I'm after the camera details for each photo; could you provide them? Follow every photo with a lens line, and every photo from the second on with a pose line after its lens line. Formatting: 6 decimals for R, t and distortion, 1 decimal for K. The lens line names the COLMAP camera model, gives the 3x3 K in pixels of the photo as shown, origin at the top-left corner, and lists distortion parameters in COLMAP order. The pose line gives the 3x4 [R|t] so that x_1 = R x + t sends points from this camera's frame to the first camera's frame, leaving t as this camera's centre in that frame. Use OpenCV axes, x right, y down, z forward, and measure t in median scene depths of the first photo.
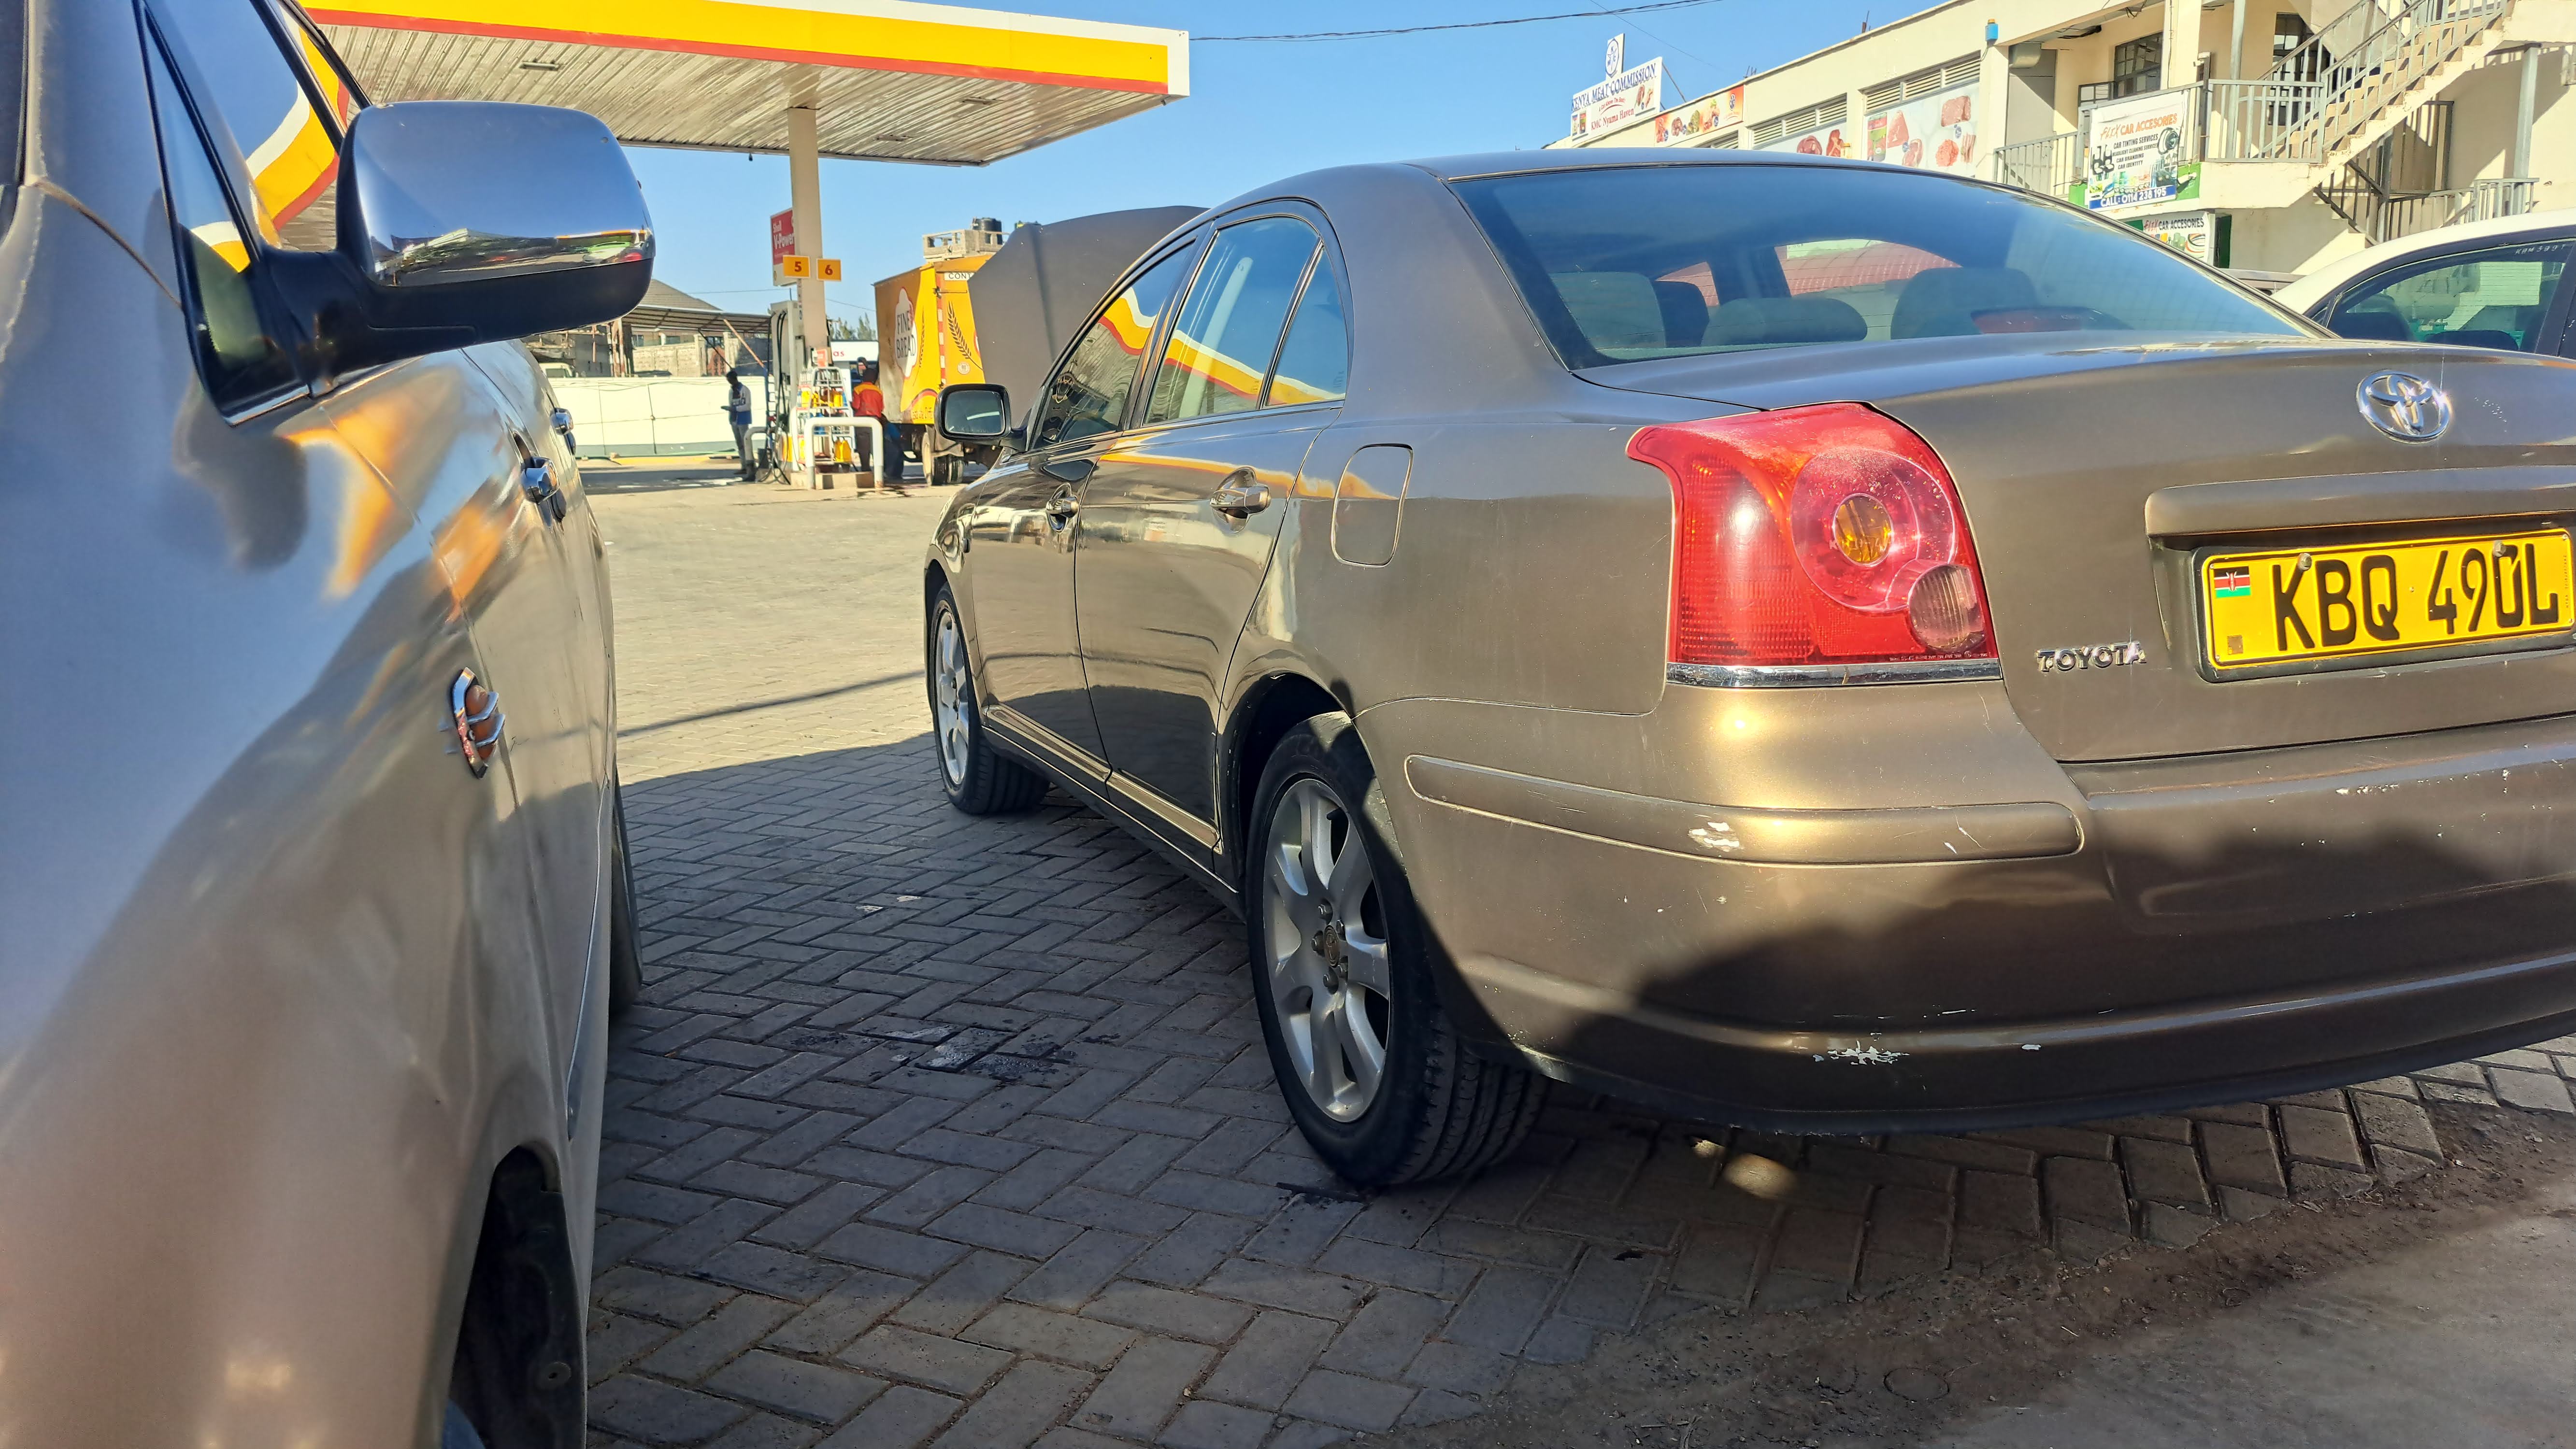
lens RADIAL K [[1863.7, 0, 1288.0], [0, 1863.7, 724.5], [0, 0, 1]] dist [0.008224, 0.003583]
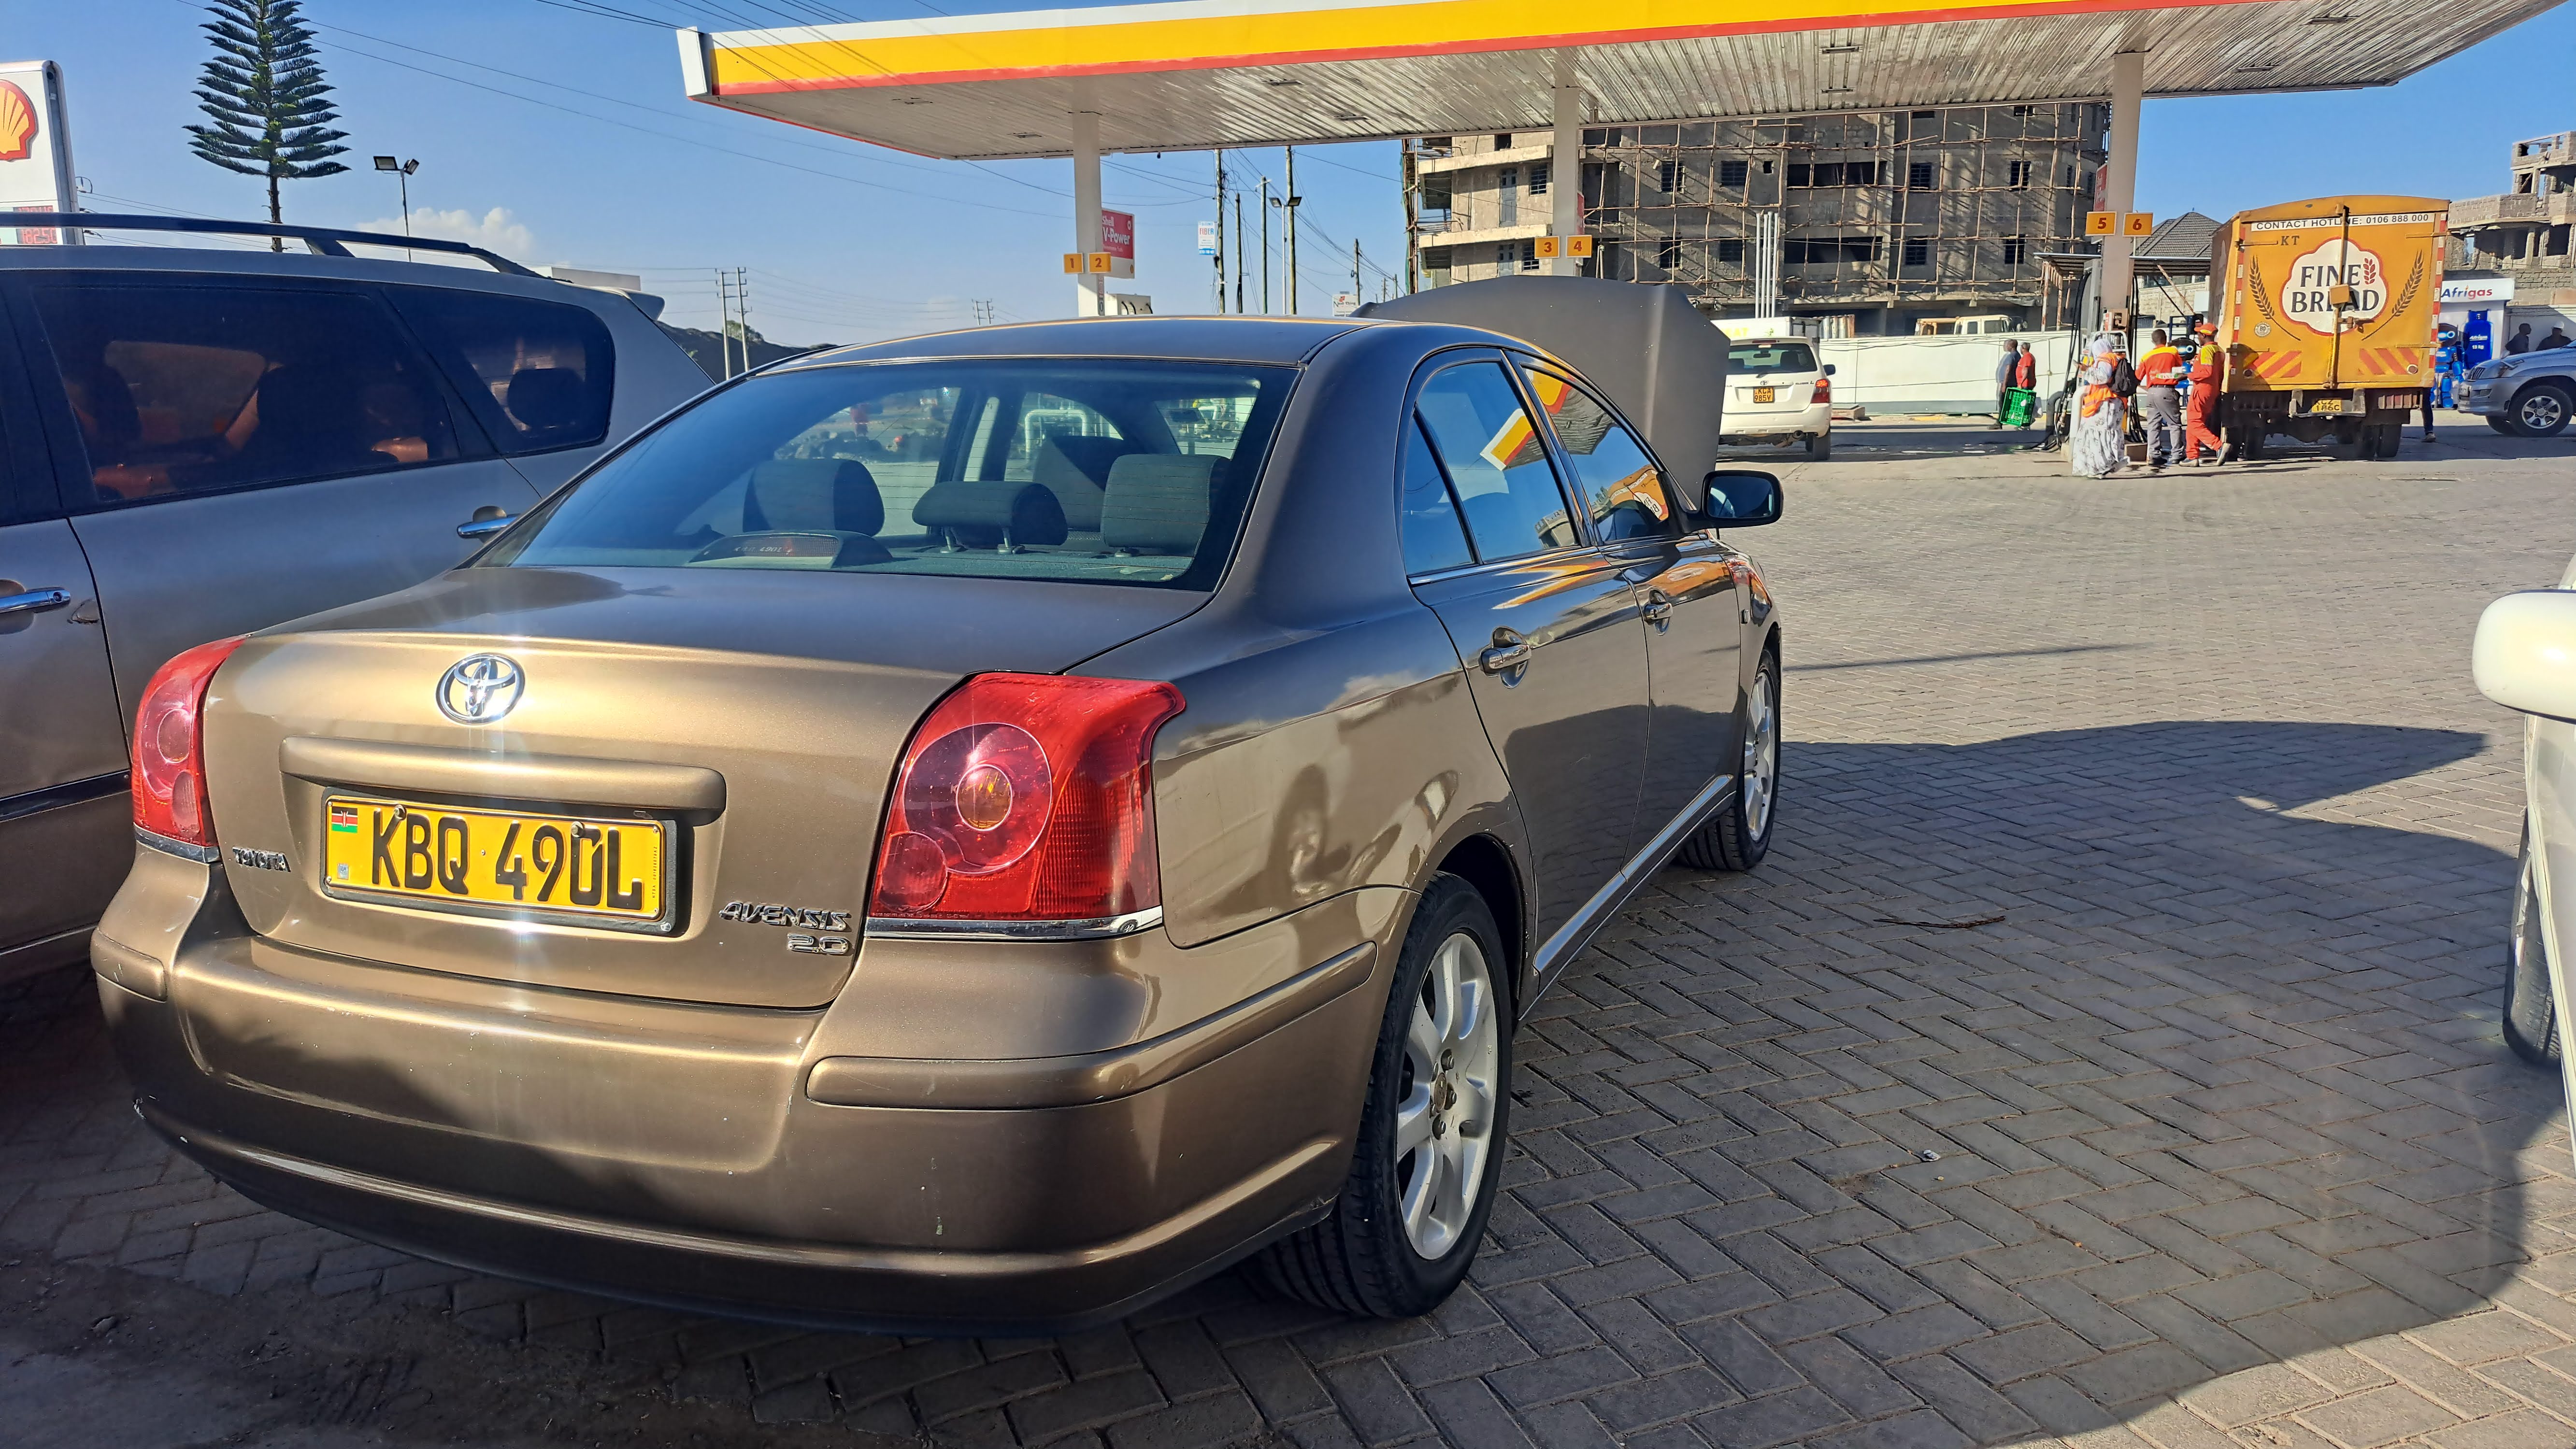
lens RADIAL K [[1863.7, 0, 1288.0], [0, 1863.7, 724.5], [0, 0, 1]] dist [0.008224, 0.003583]
pose [[0.706048, 0.129686, -0.696188, 1.675389], [-0.106786, 0.991345, 0.076370, -0.279247], [0.700067, 0.020422, 0.713785, 0.539369]]
